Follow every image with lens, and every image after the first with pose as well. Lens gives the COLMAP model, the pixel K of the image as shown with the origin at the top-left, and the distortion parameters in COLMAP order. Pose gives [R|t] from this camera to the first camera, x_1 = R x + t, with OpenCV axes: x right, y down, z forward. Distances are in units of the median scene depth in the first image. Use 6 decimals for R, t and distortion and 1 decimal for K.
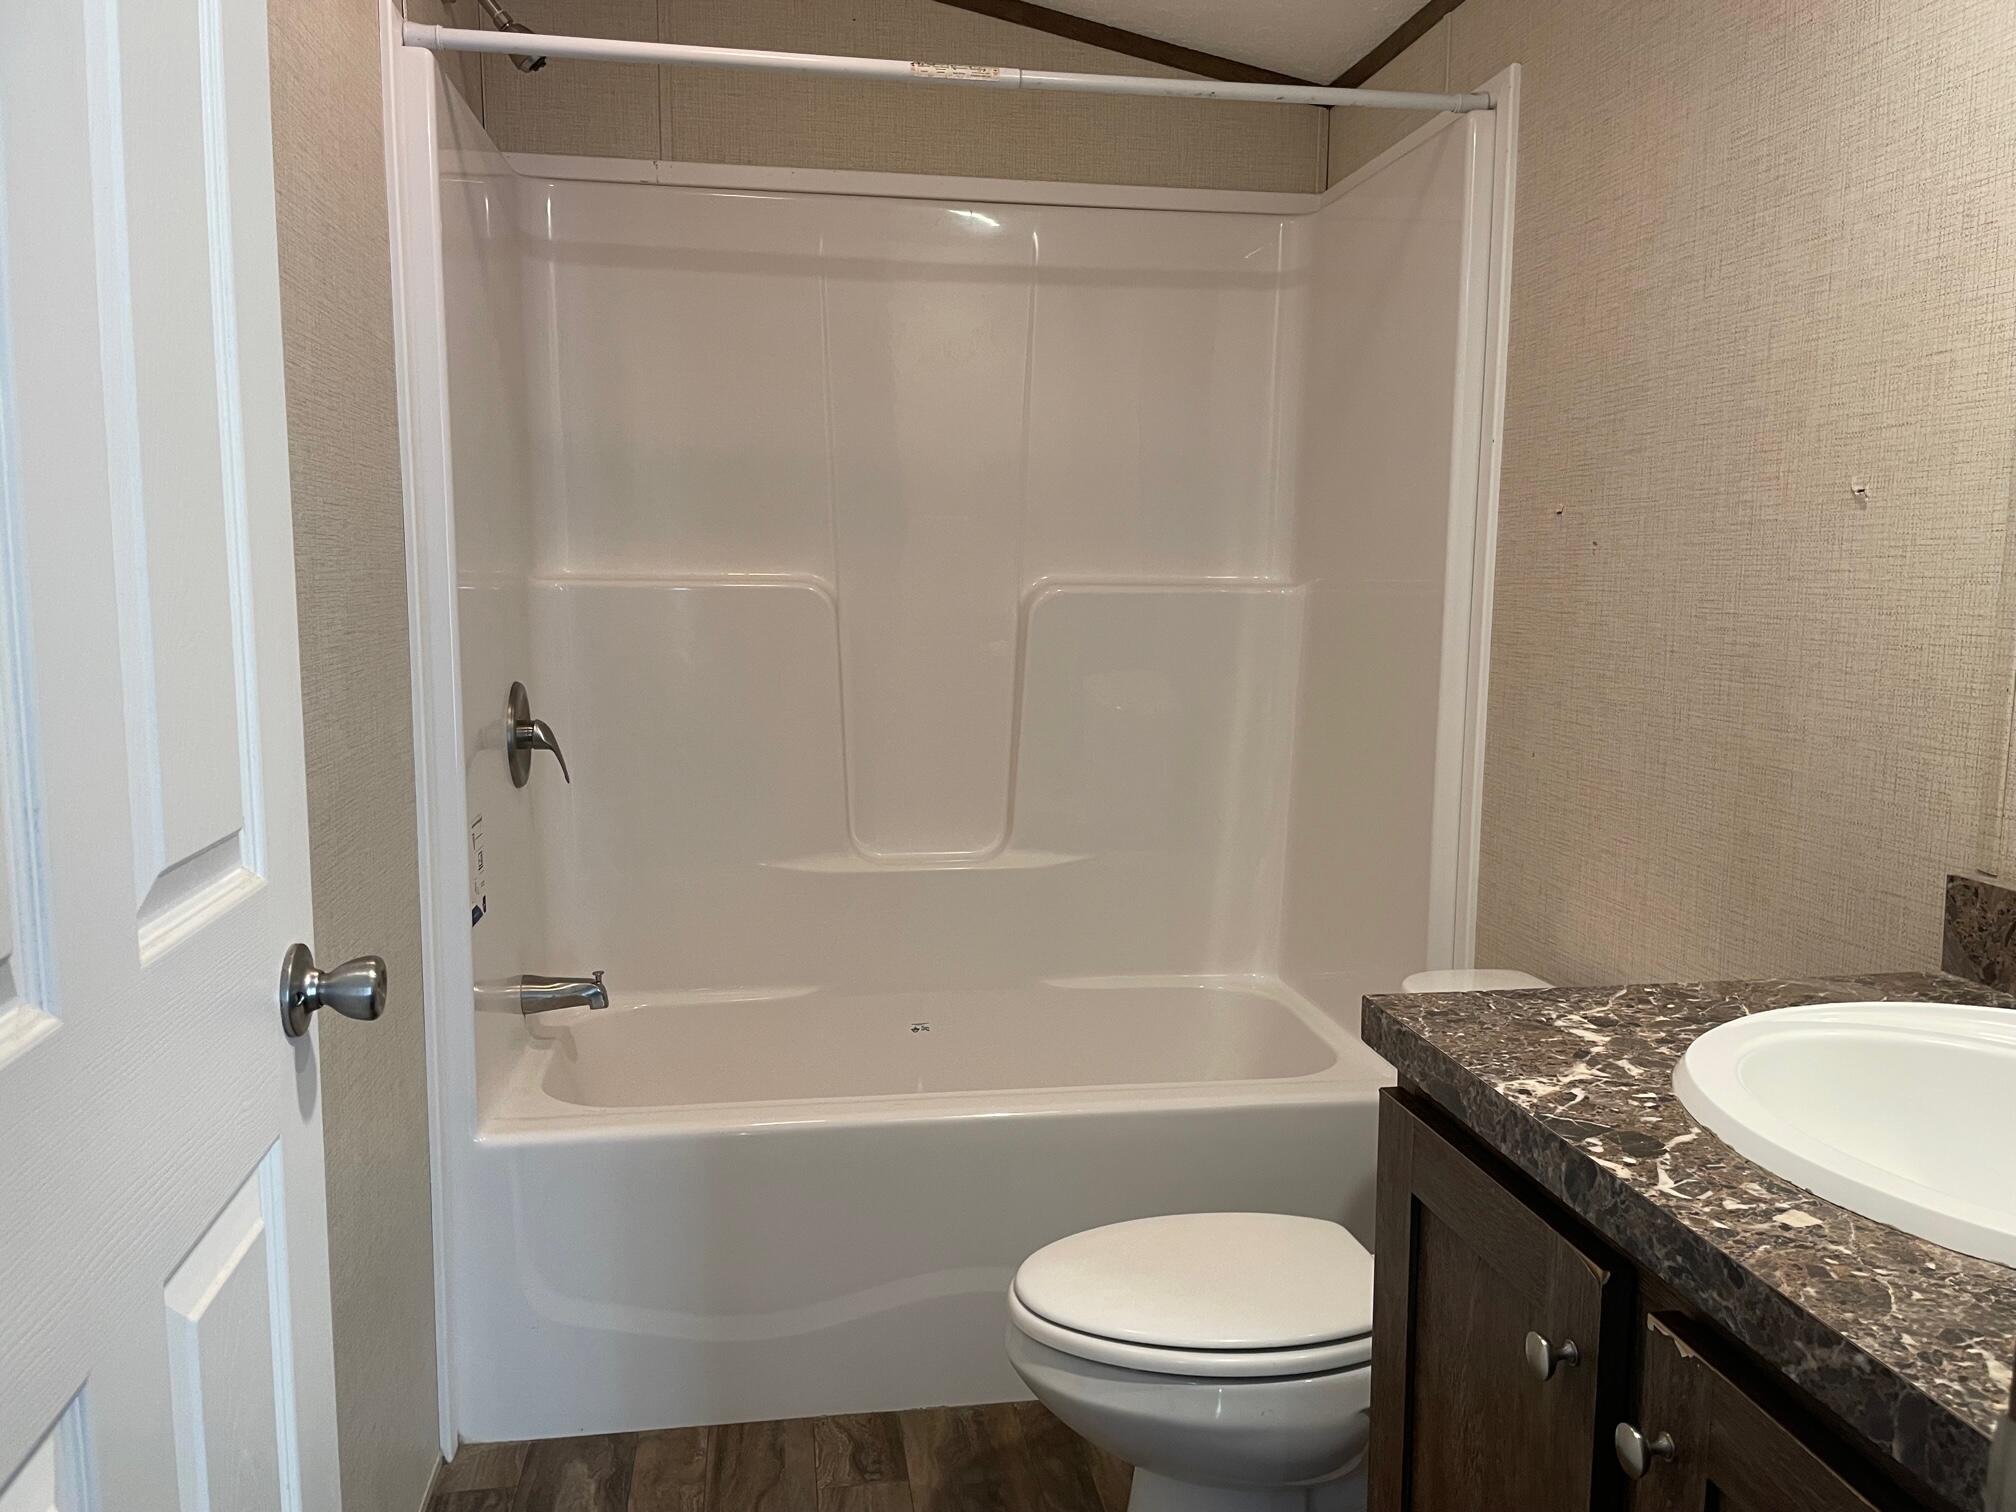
lens RADIAL K [[1540.1, 0, 1008.0], [0, 1540.1, 756.0], [0, 0, 1]] dist [0.111941, -0.165479]
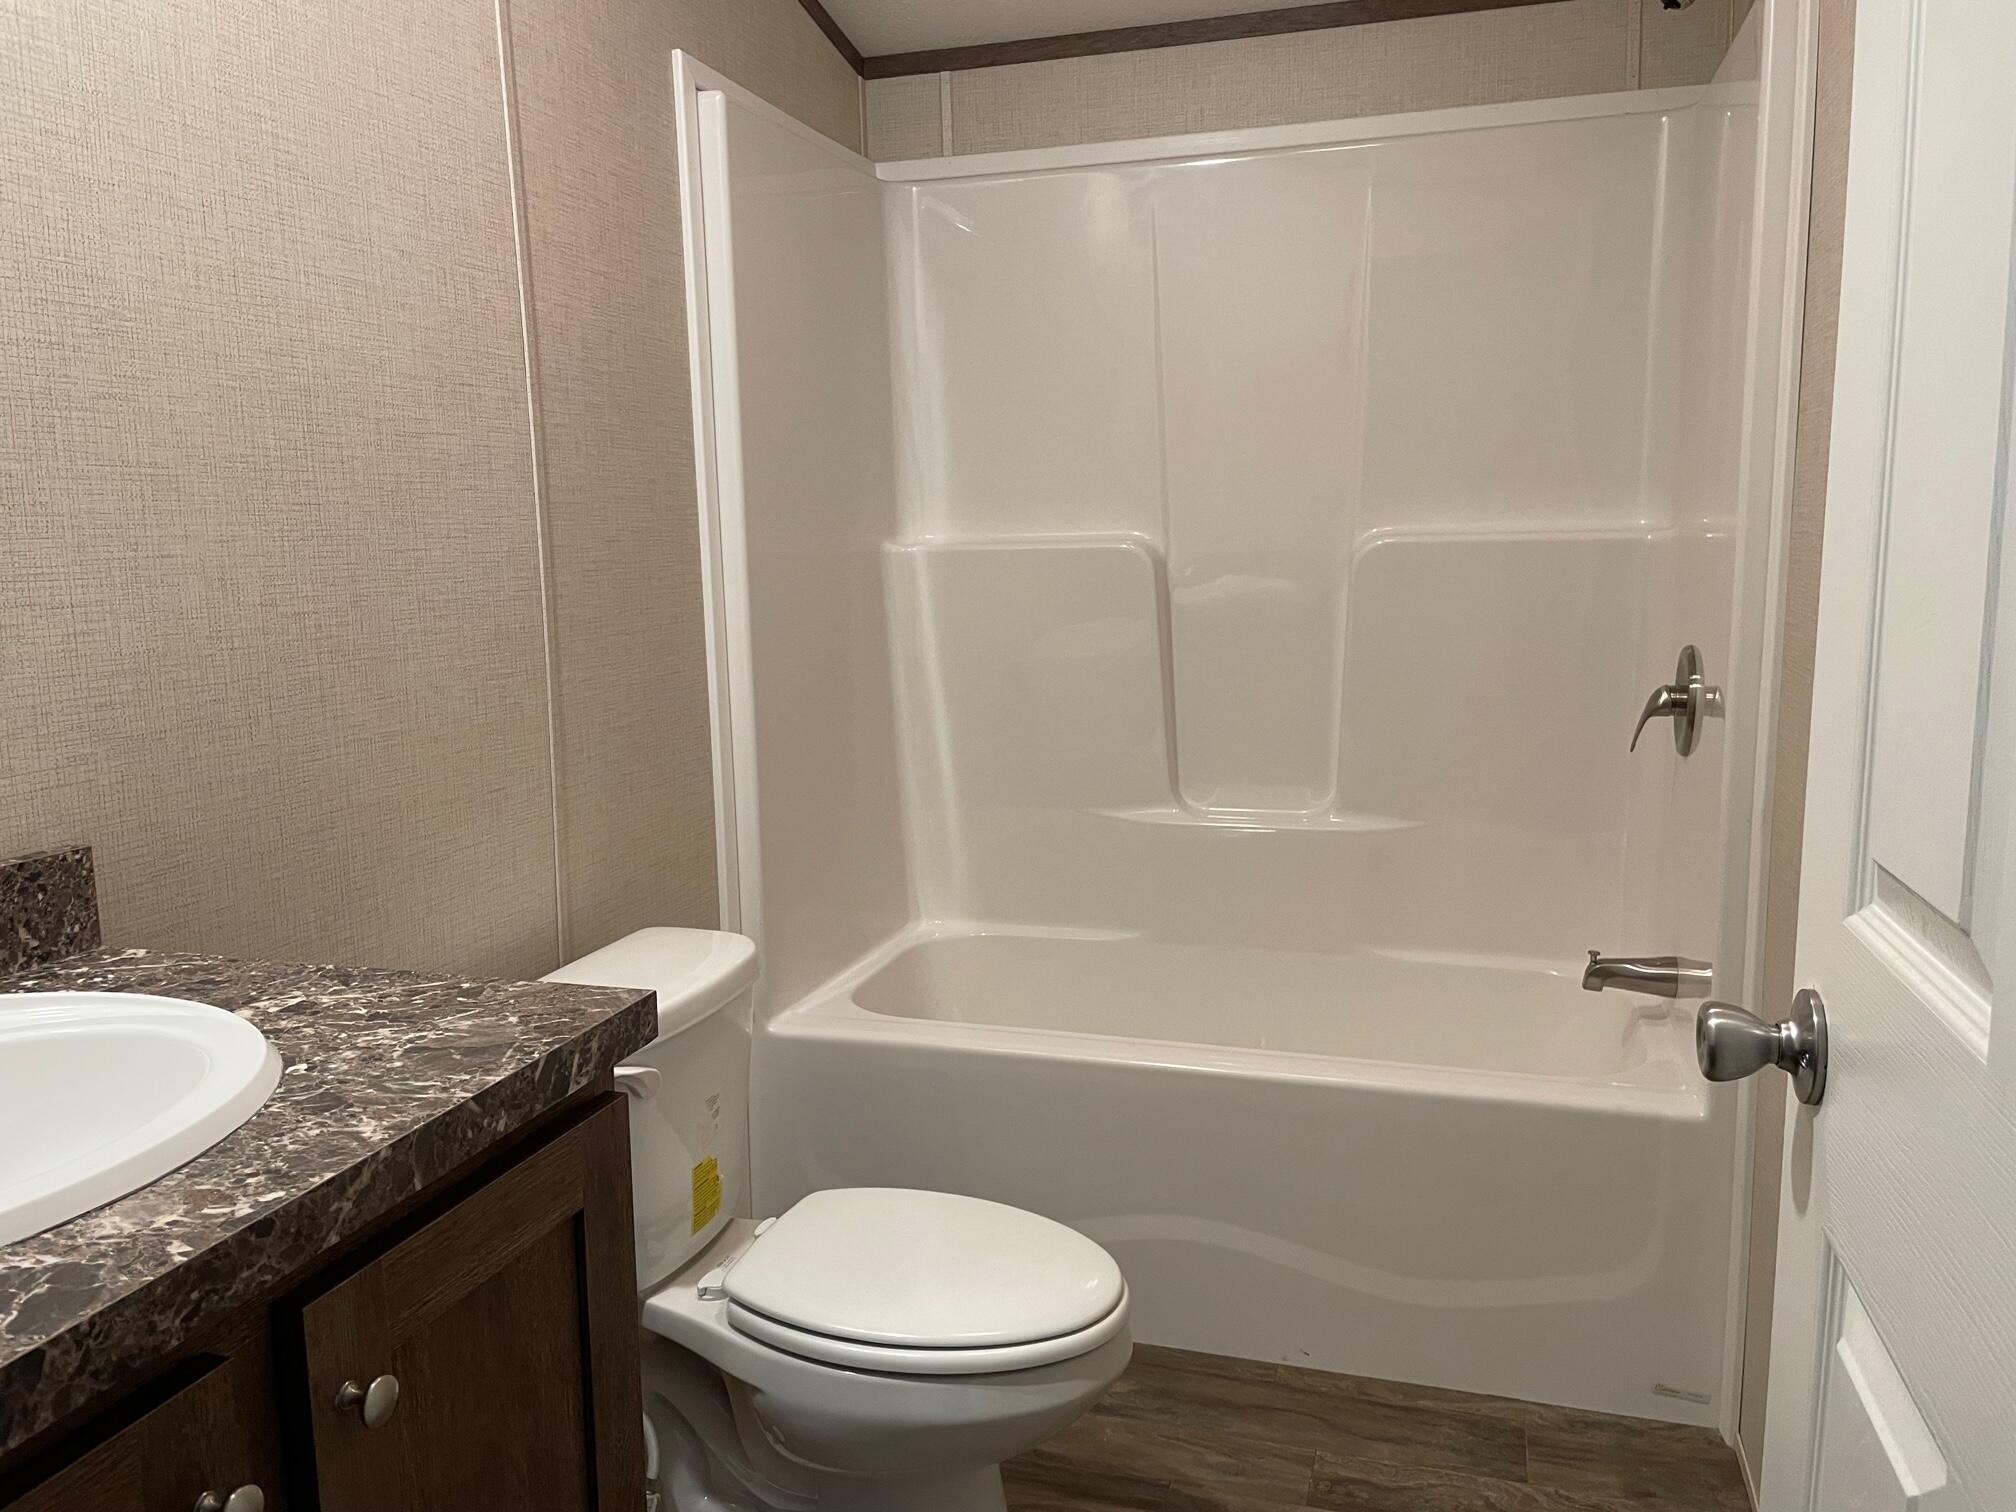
lens RADIAL K [[1491.1, 0, 1002.3], [0, 1491.1, 743.9], [0, 0, 1]] dist [0.053721, -0.141100]
pose [[0.890358, 0.042218, -0.453300, 1.127103], [-0.029641, 0.998954, 0.034818, -0.042168], [0.454296, -0.017564, 0.890678, 0.327858]]
